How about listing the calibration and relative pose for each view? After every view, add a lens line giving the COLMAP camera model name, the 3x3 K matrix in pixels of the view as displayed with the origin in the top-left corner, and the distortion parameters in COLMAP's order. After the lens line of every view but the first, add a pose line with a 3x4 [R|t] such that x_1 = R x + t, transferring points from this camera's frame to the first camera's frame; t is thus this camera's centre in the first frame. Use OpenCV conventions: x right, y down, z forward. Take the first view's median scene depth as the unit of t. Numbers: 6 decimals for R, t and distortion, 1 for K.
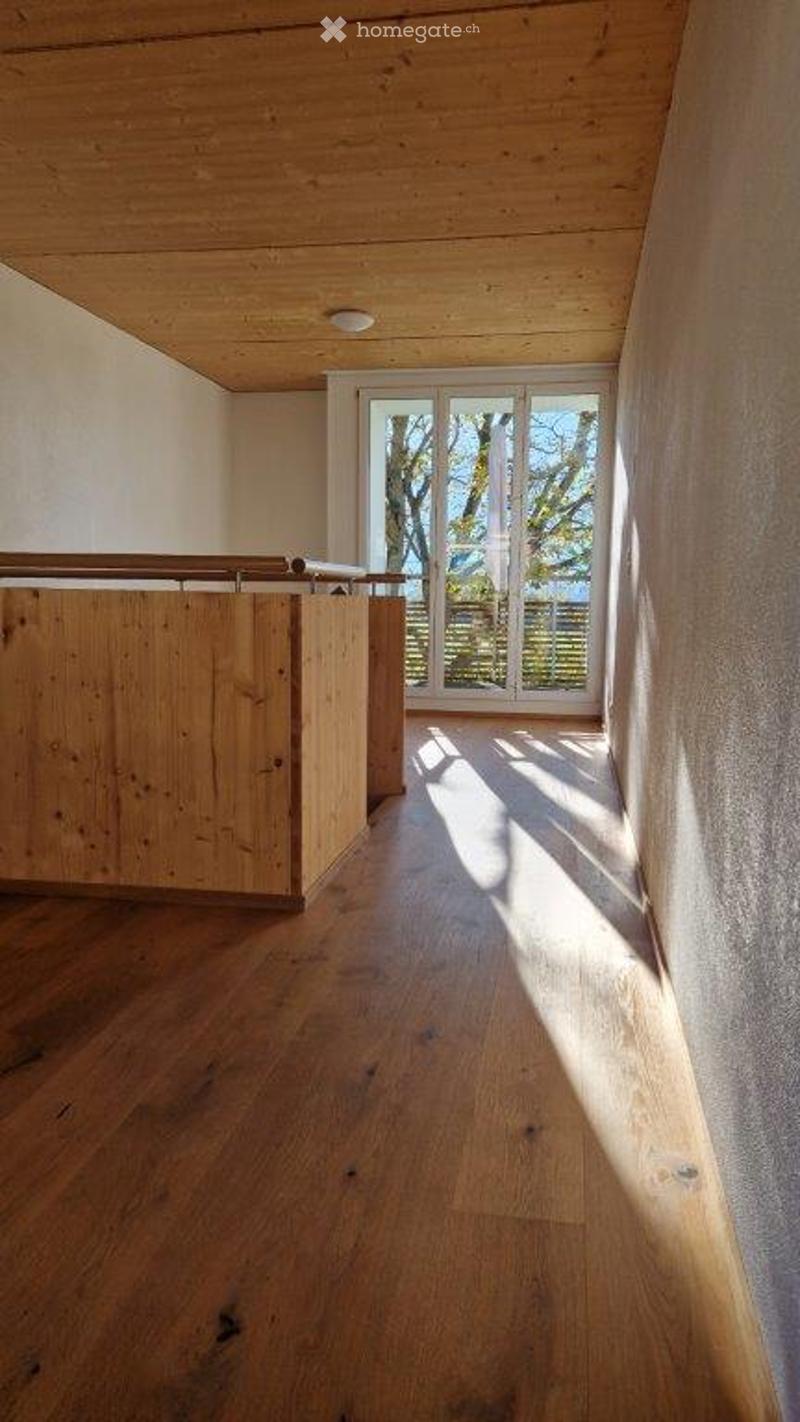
lens RADIAL K [[958.4, 0, 406.4], [0, 958.4, 705.3], [0, 0, 1]] dist [0.072499, 0.001097]
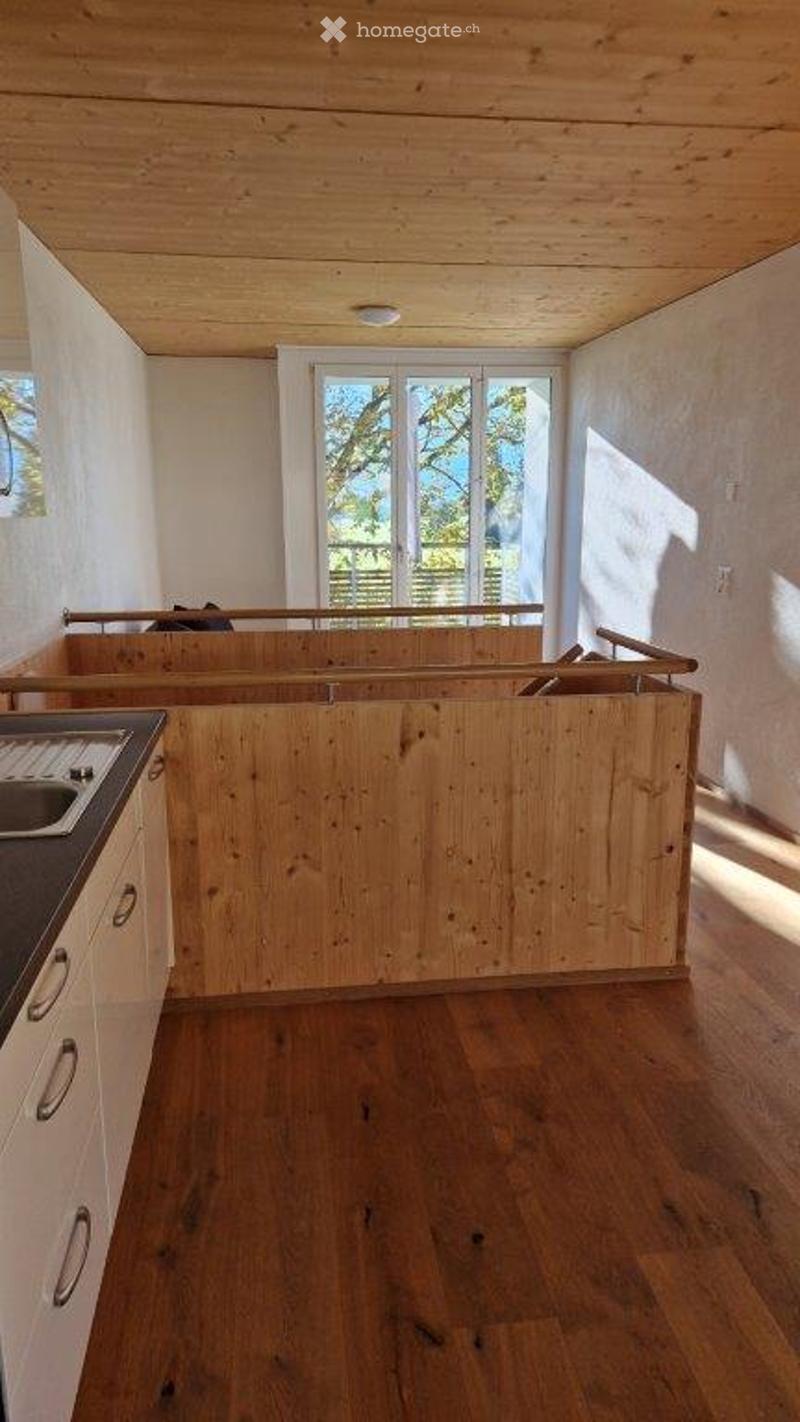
lens RADIAL K [[958.4, 0, 397.6], [0, 958.4, 713.8], [0, 0, 1]] dist [0.072499, 0.001097]
pose [[0.959511, -0.079551, 0.270205, -0.683524], [0.052835, 0.993093, 0.104760, -0.212182], [-0.276672, -0.086242, 0.957087, 0.065586]]
